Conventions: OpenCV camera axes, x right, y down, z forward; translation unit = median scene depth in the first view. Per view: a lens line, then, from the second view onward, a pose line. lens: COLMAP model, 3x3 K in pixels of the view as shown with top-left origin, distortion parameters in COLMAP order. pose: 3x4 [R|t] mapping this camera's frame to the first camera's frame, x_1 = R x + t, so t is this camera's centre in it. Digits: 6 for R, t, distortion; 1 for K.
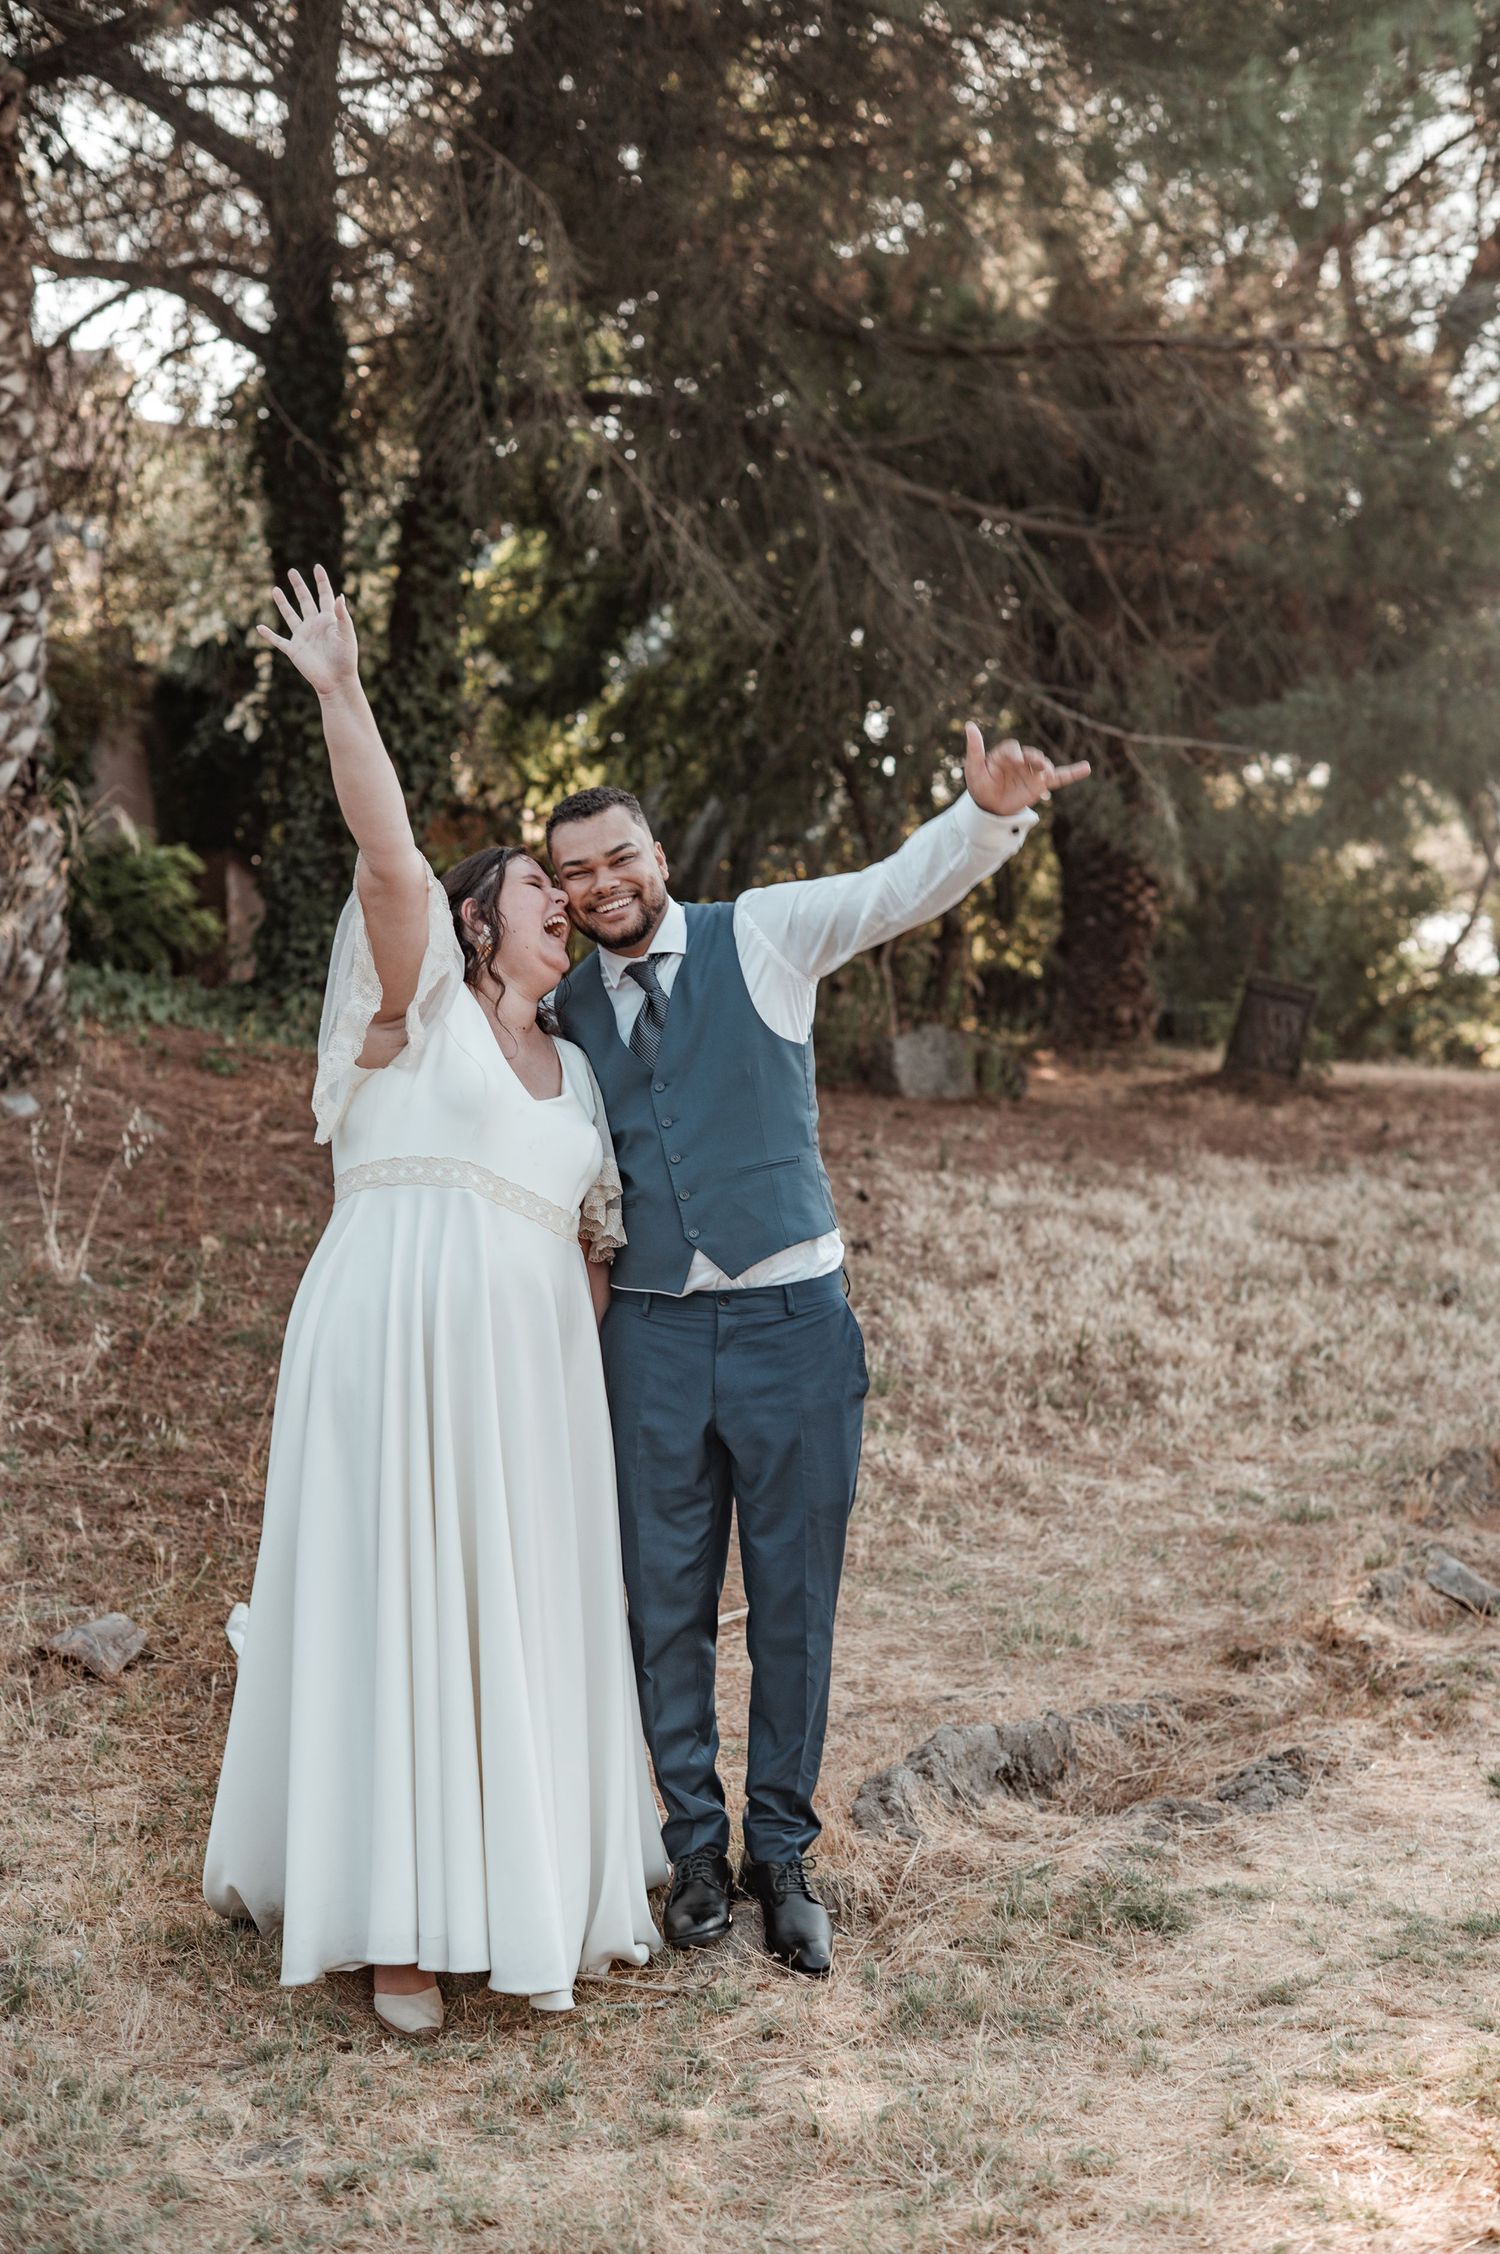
lens RADIAL K [[3197.1, 0, 766.7], [0, 3197.1, 1114.5], [0, 0, 1]] dist [-0.009268, 0.033607]
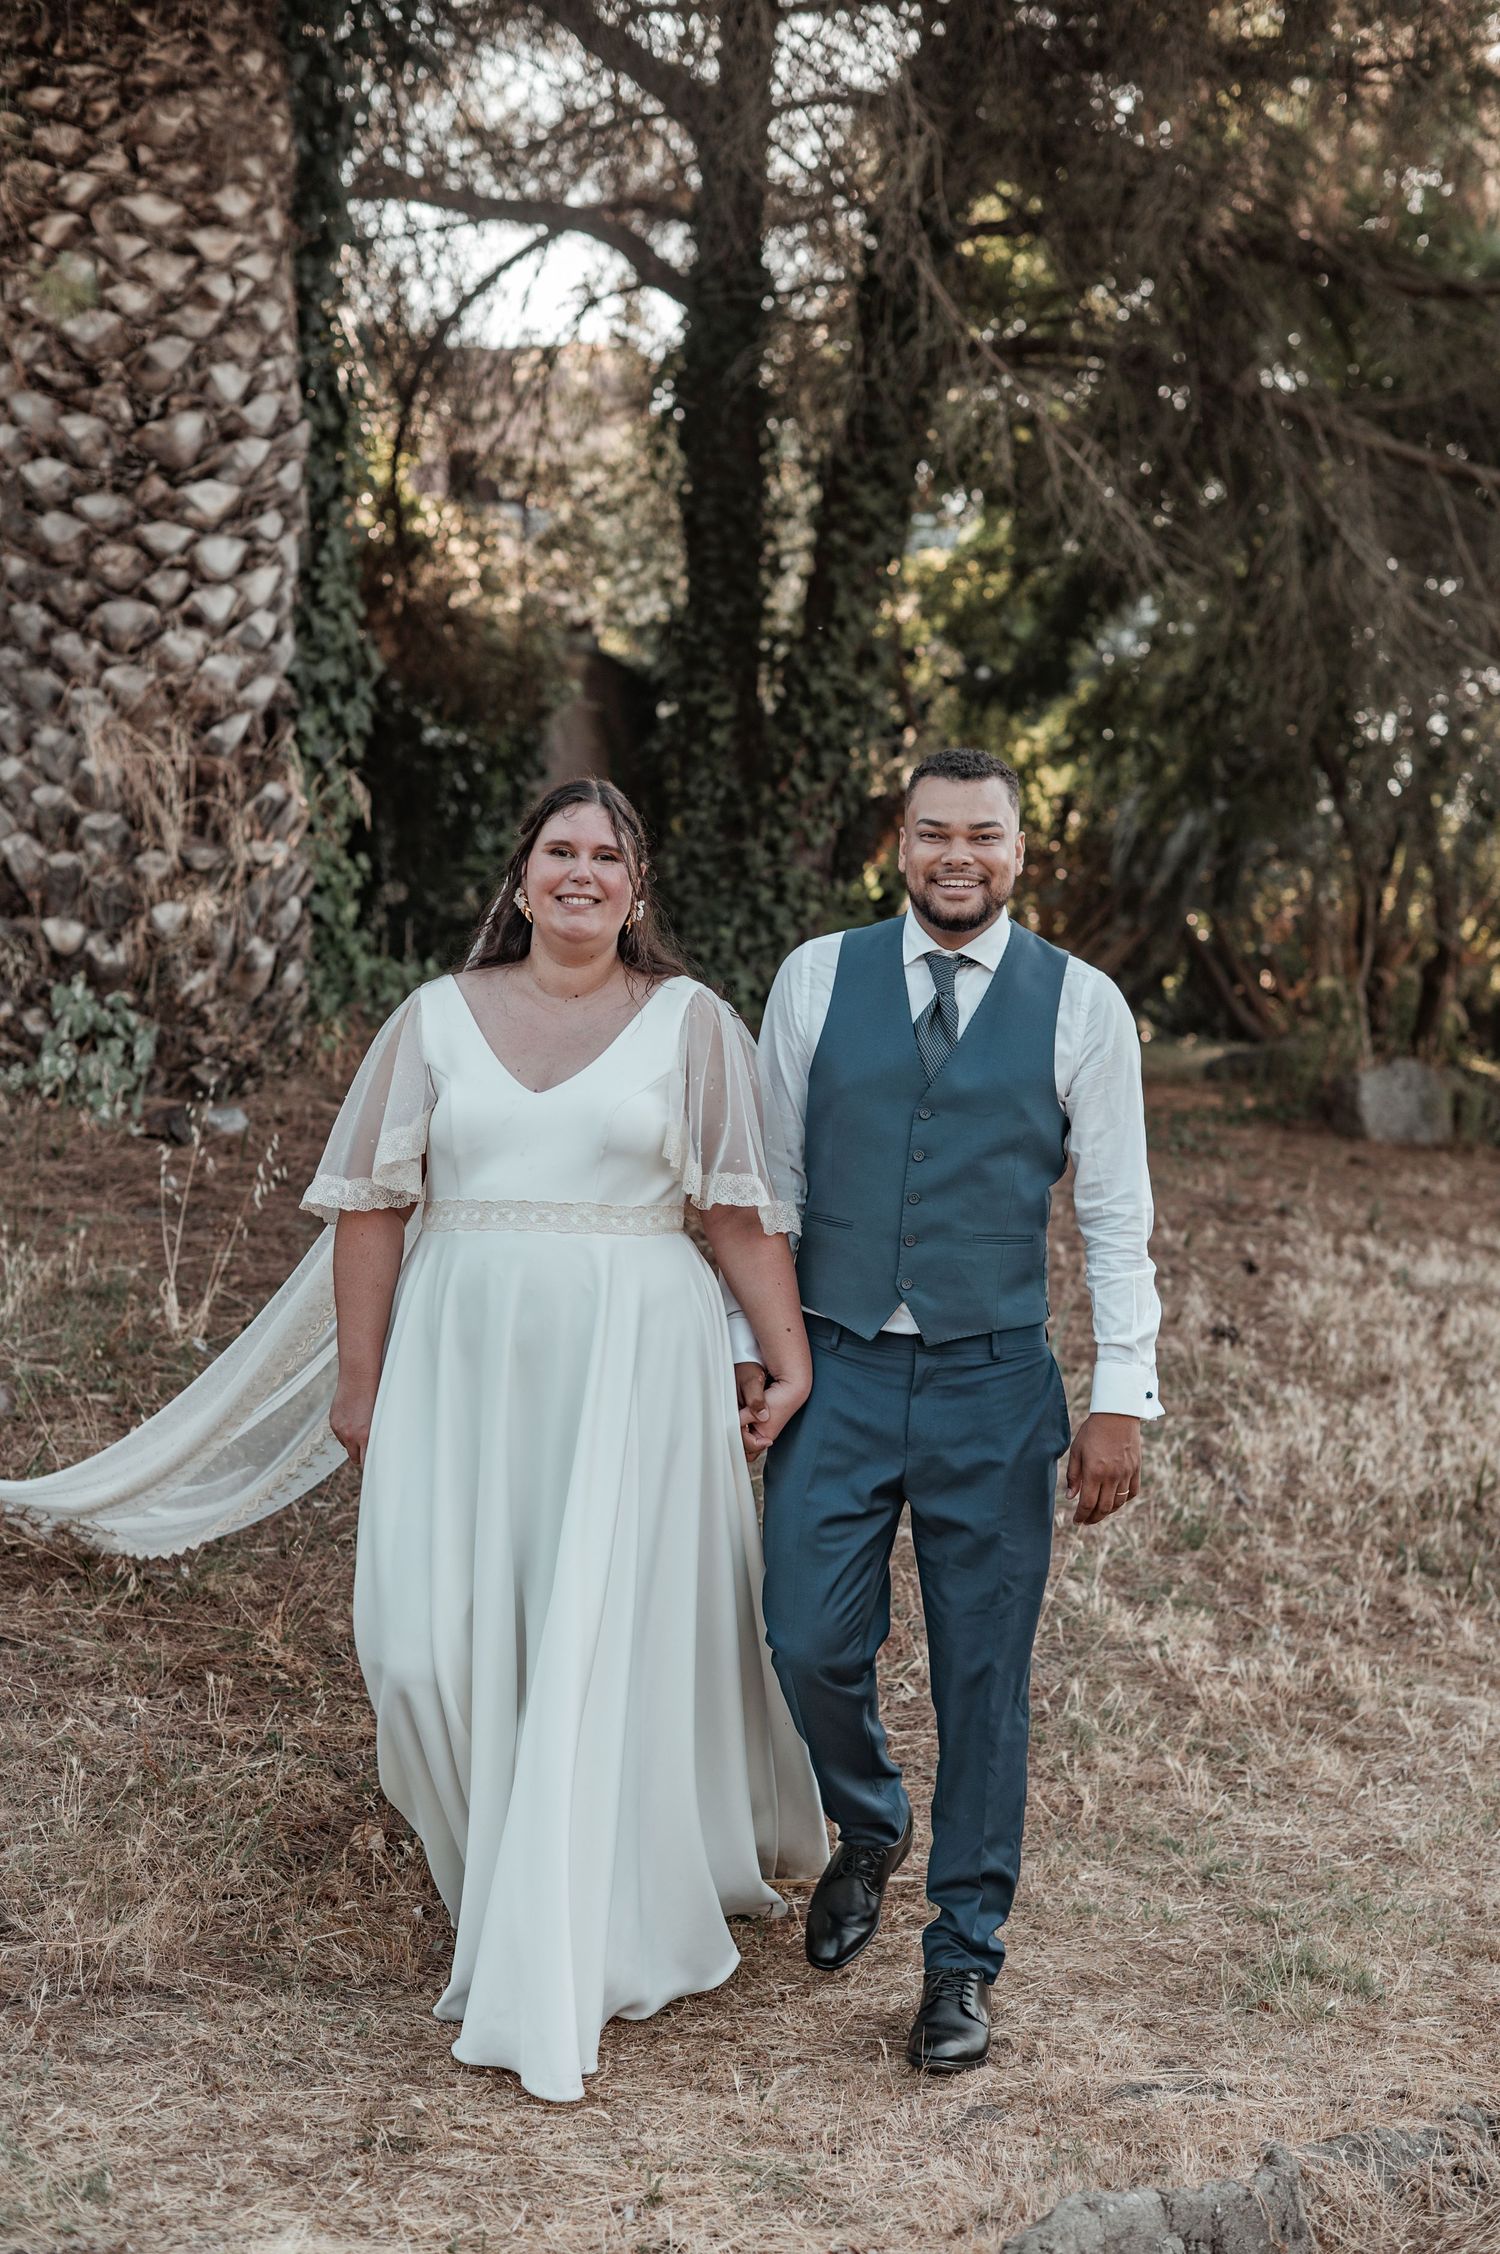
lens RADIAL K [[3271.8, 0, 765.2], [0, 3271.8, 1121.2], [0, 0, 1]] dist [0.005430, 0.031363]
pose [[0.986976, 0.036229, -0.156734, 0.039987], [-0.036884, 0.999319, -0.001274, -0.006476], [0.156582, 0.007038, 0.987640, 0.160787]]
